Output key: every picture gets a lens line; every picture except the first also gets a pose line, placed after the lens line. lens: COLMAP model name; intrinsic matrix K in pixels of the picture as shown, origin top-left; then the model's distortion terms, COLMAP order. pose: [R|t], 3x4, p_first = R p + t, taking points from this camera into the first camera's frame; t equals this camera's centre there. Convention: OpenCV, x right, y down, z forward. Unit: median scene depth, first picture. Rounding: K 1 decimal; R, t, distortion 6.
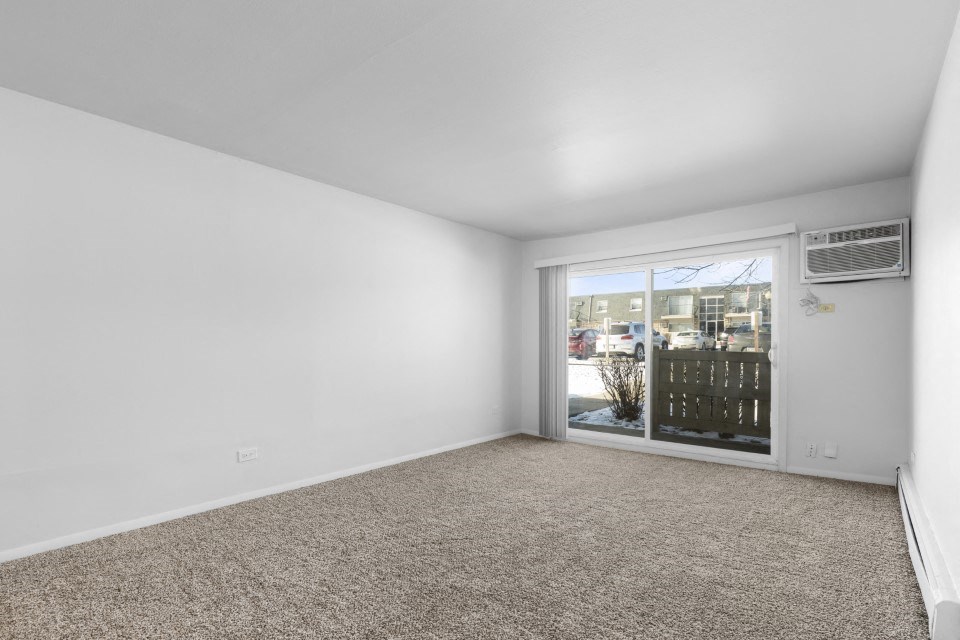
lens RADIAL K [[431.3, 0, 508.5], [0, 431.3, 350.0], [0, 0, 1]] dist [0.003607, 0.000632]
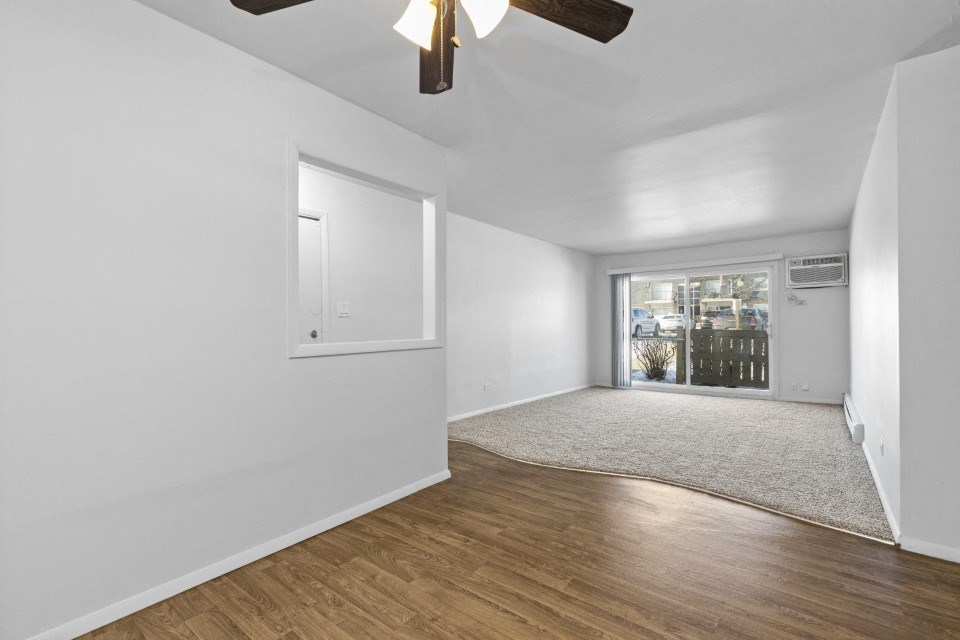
lens RADIAL K [[431.3, 0, 475.8], [0, 431.3, 327.6], [0, 0, 1]] dist [0.003607, 0.000632]
pose [[0.999894, -0.005185, 0.013595, -0.550714], [0.005366, 0.999897, -0.013283, 0.016241], [-0.013524, 0.013354, 0.999819, -0.660507]]
